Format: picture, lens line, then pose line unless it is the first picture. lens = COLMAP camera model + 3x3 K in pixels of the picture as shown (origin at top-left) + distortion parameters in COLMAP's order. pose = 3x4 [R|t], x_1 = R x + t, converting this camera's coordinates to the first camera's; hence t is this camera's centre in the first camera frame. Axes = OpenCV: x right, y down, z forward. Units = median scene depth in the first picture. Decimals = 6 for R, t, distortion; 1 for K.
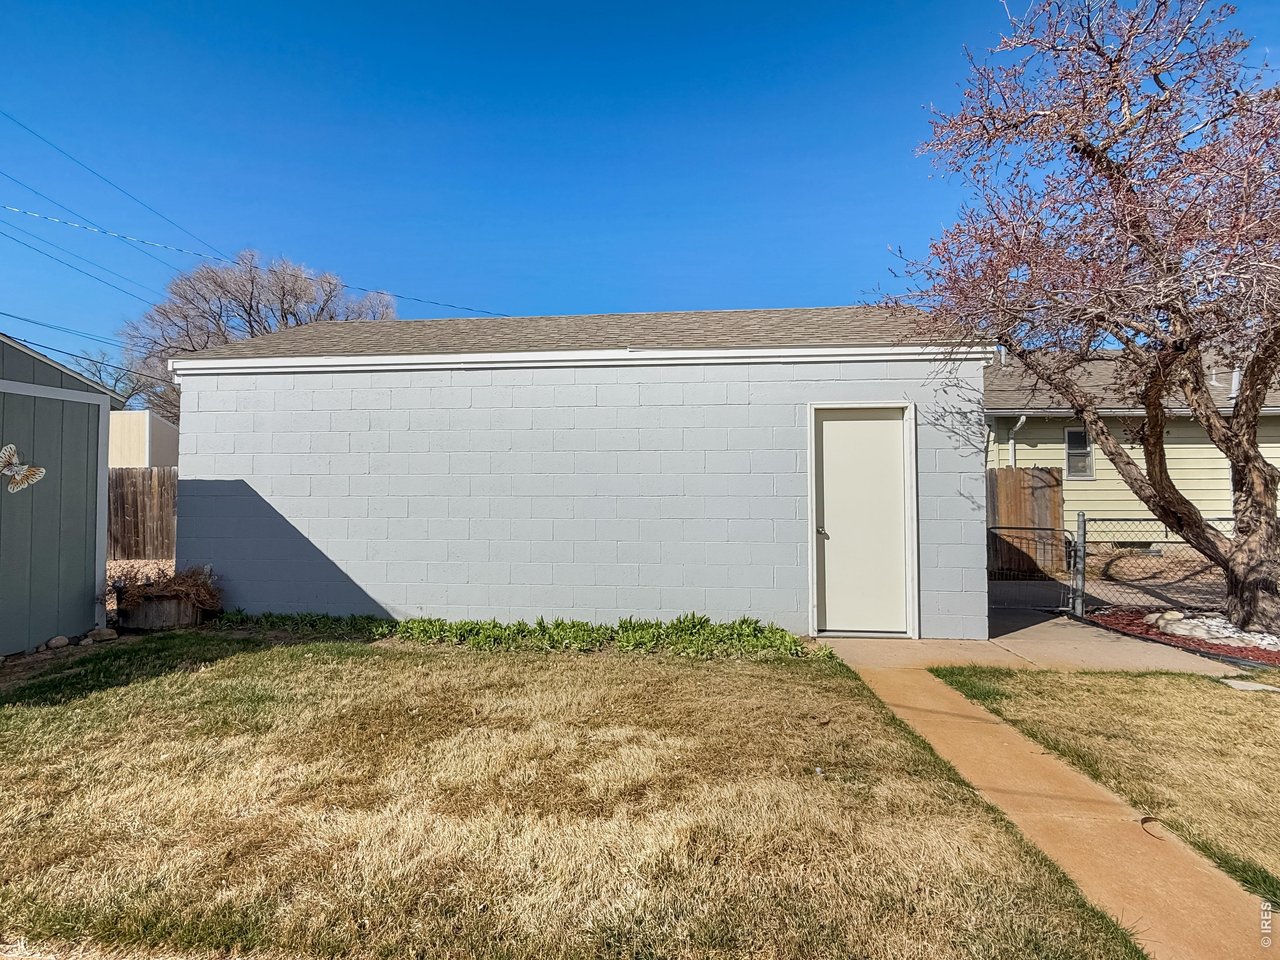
lens RADIAL K [[592.1, 0, 643.7], [0, 592.1, 480.3], [0, 0, 1]] dist [0.003187, 0.000545]
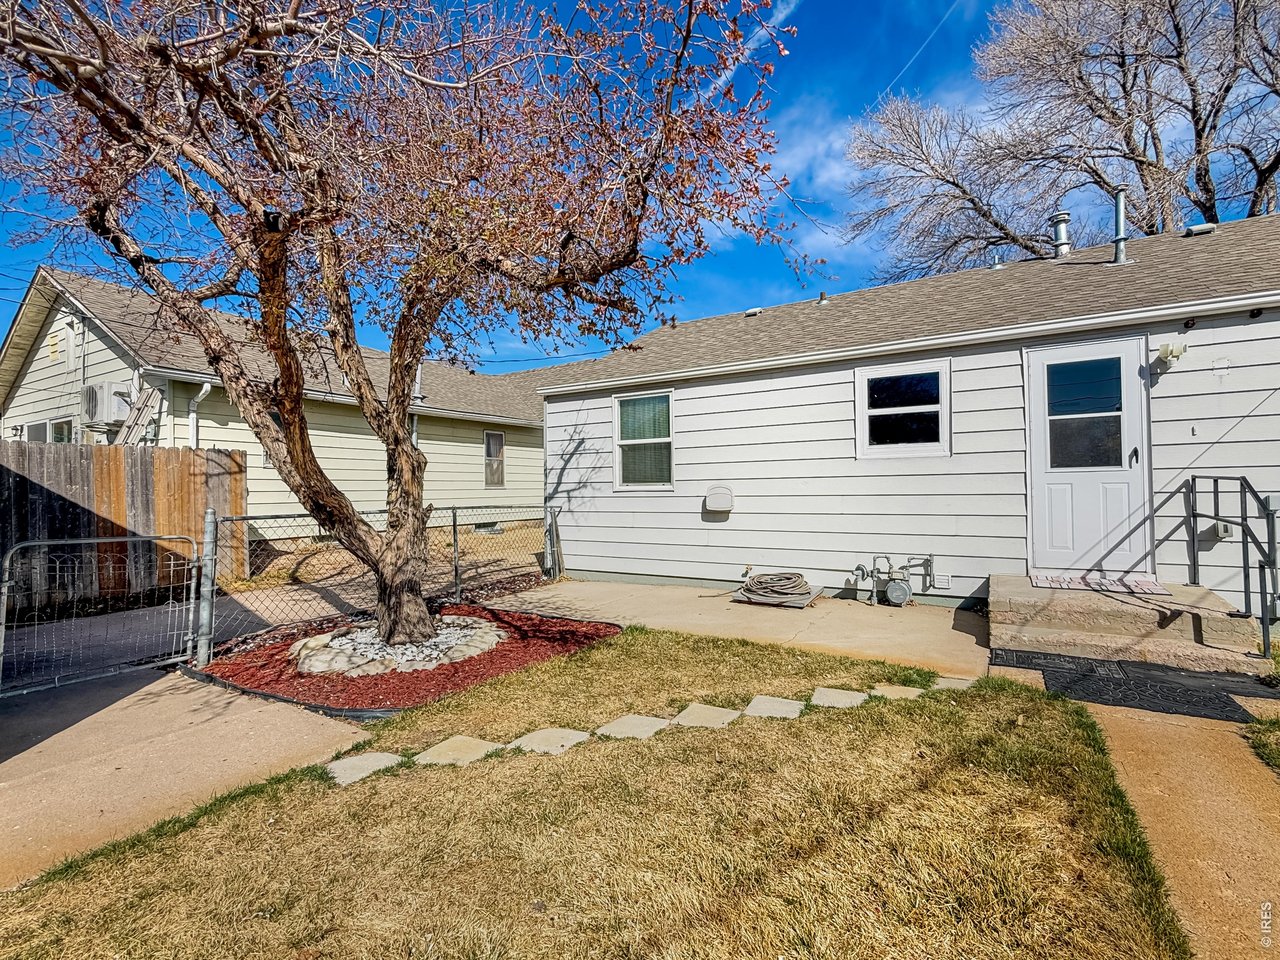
lens RADIAL K [[592.1, 0, 643.7], [0, 592.1, 489.7], [0, 0, 1]] dist [0.003187, 0.000545]
pose [[0.430100, -0.004110, 0.902772, 0.390464], [-0.023486, 0.999600, 0.015740, 0.011807], [-0.902476, -0.027973, 0.429831, 0.306571]]
